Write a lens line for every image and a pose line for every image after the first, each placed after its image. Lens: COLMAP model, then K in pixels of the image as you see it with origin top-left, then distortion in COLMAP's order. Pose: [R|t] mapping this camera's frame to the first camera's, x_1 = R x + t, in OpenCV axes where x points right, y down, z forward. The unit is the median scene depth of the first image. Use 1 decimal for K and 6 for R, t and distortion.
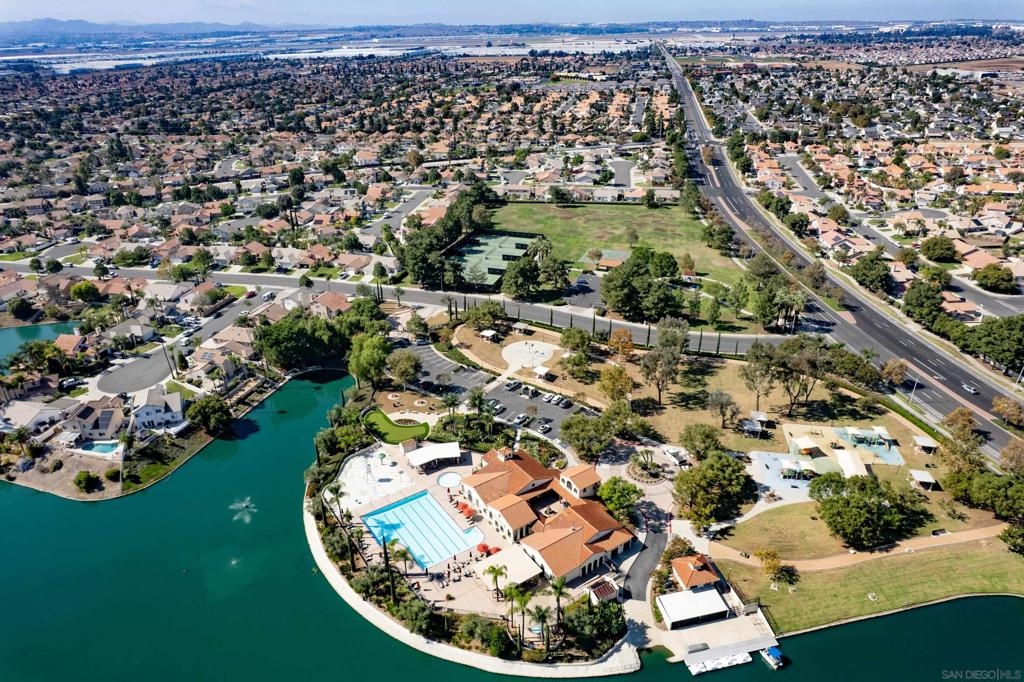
lens RADIAL K [[658.1, 0, 513.3], [0, 658.1, 347.9], [0, 0, 1]] dist [-0.069086, 0.057799]
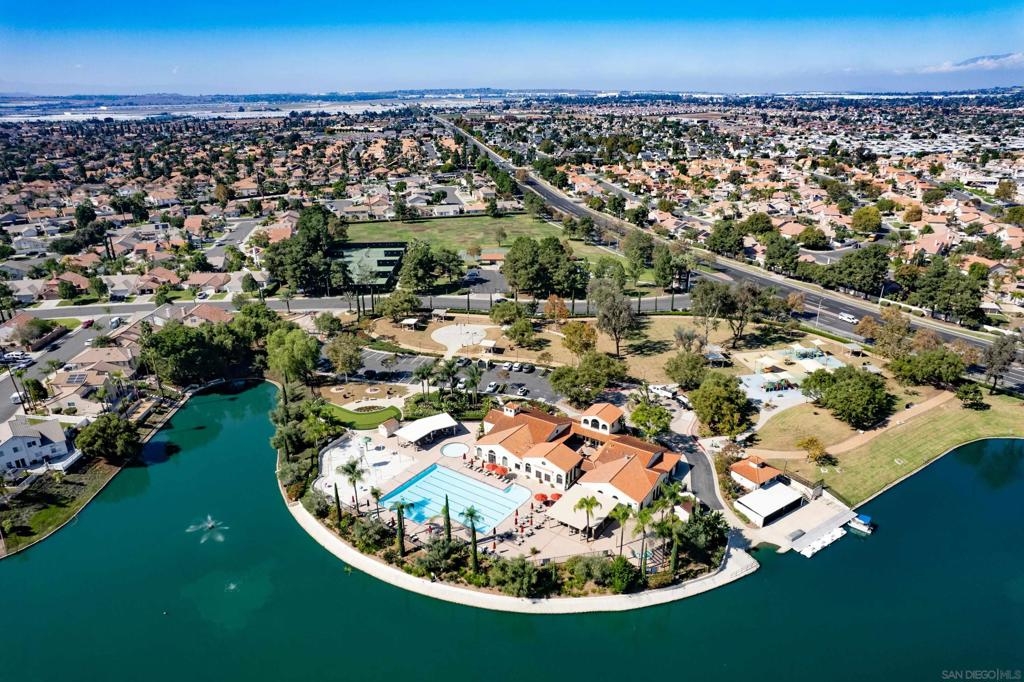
lens RADIAL K [[658.1, 0, 513.2], [0, 658.1, 344.6], [0, 0, 1]] dist [-0.069086, 0.057799]
pose [[0.935690, -0.122745, 0.330783, -0.233411], [0.155020, 0.985217, -0.072919, 0.109288], [-0.316943, 0.119507, 0.940885, 0.108595]]
